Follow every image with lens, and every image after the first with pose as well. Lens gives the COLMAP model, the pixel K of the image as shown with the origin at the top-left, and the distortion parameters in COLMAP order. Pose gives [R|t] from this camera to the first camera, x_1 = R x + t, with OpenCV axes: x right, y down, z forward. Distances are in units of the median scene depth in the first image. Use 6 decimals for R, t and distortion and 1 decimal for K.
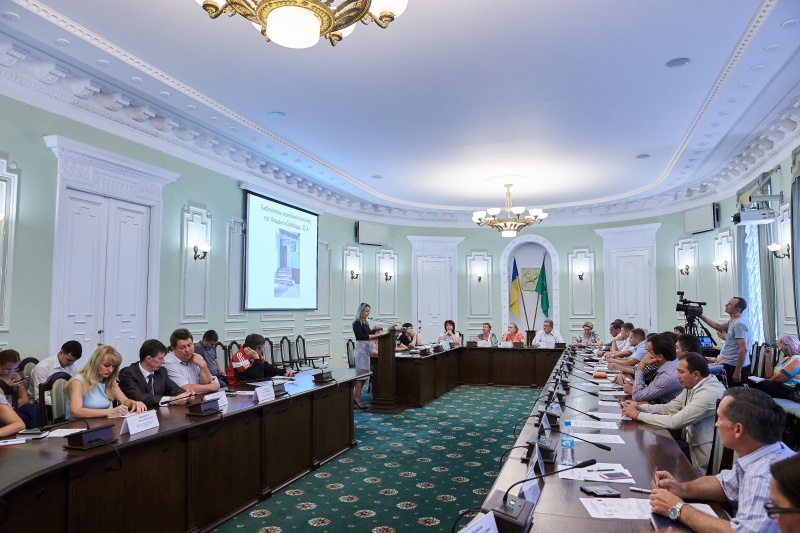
lens RADIAL K [[551.6, 0, 400.9], [0, 551.6, 269.6], [0, 0, 1]] dist [-0.058917, 0.020172]
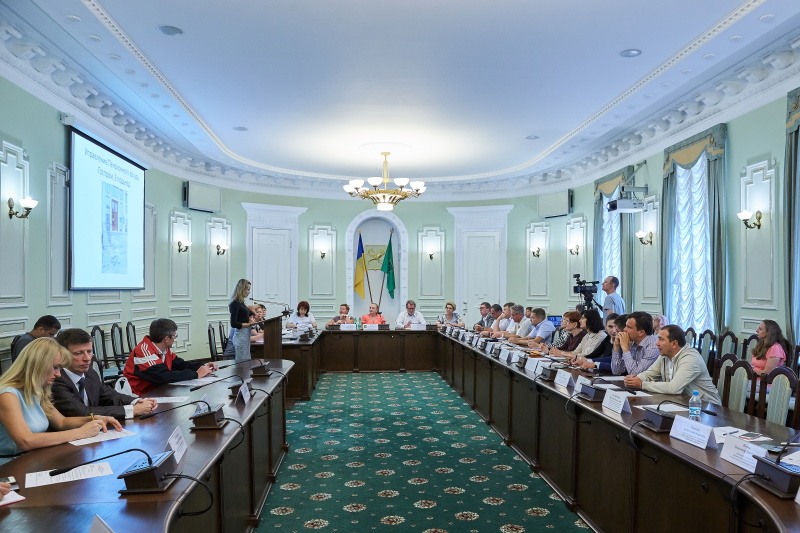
lens RADIAL K [[602.6, 0, 435.7], [0, 602.6, 295.1], [0, 0, 1]] dist [-0.089750, 0.073826]
pose [[0.897057, -0.002641, 0.441906, -0.171221], [-0.032523, 0.996876, 0.071979, 0.006491], [-0.440716, -0.078941, 0.894169, 0.056403]]
